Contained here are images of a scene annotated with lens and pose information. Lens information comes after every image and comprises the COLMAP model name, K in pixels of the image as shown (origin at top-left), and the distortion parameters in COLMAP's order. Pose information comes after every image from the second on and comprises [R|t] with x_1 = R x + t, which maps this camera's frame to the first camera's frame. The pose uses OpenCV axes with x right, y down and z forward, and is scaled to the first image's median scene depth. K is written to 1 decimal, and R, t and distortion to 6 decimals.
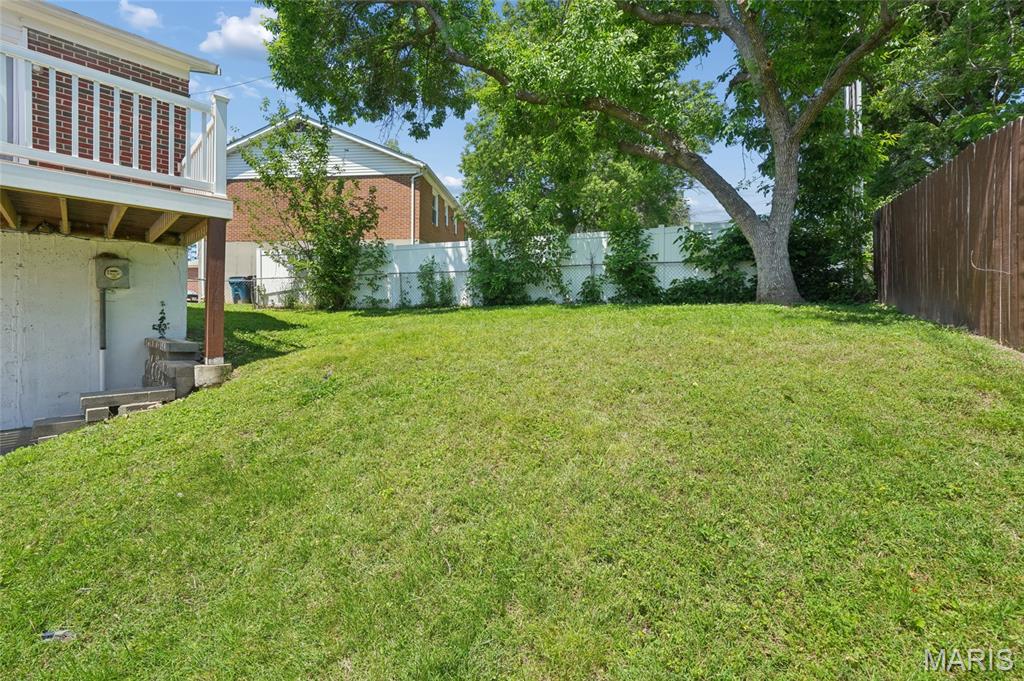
lens RADIAL K [[420.8, 0, 512.0], [0, 420.8, 340.5], [0, 0, 1]] dist [-0.000461, 0.000136]
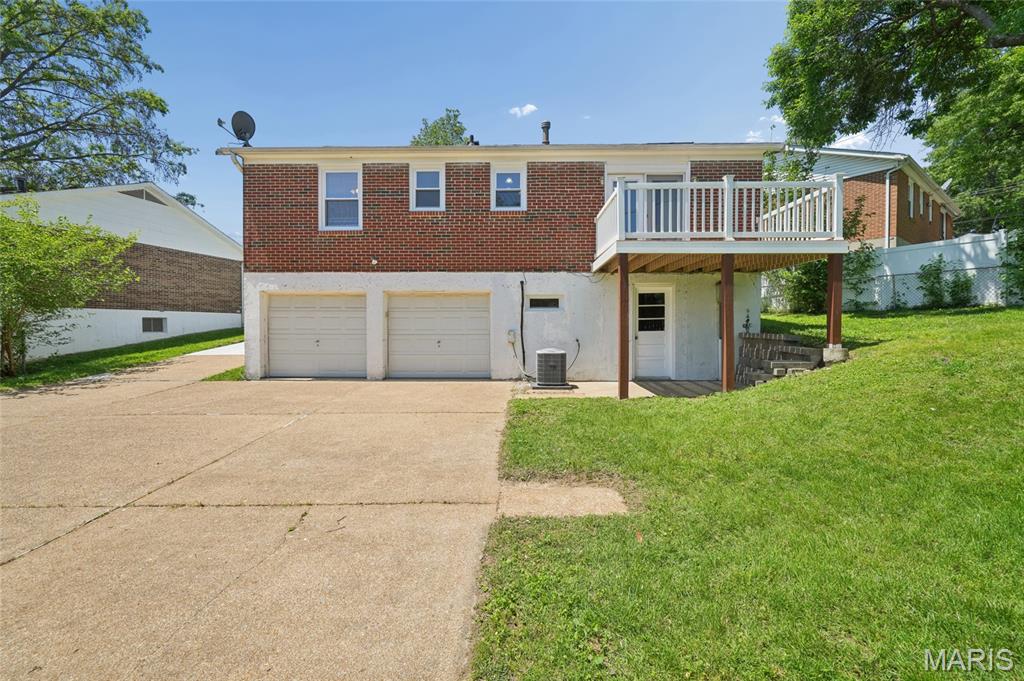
lens RADIAL K [[420.8, 0, 512.0], [0, 420.8, 340.5], [0, 0, 1]] dist [-0.000461, 0.000136]
pose [[0.681289, 0.024194, -0.731615, -0.144835], [-0.032802, 0.999459, 0.002505, 0.023959], [0.731280, 0.022292, 0.681714, -0.354113]]
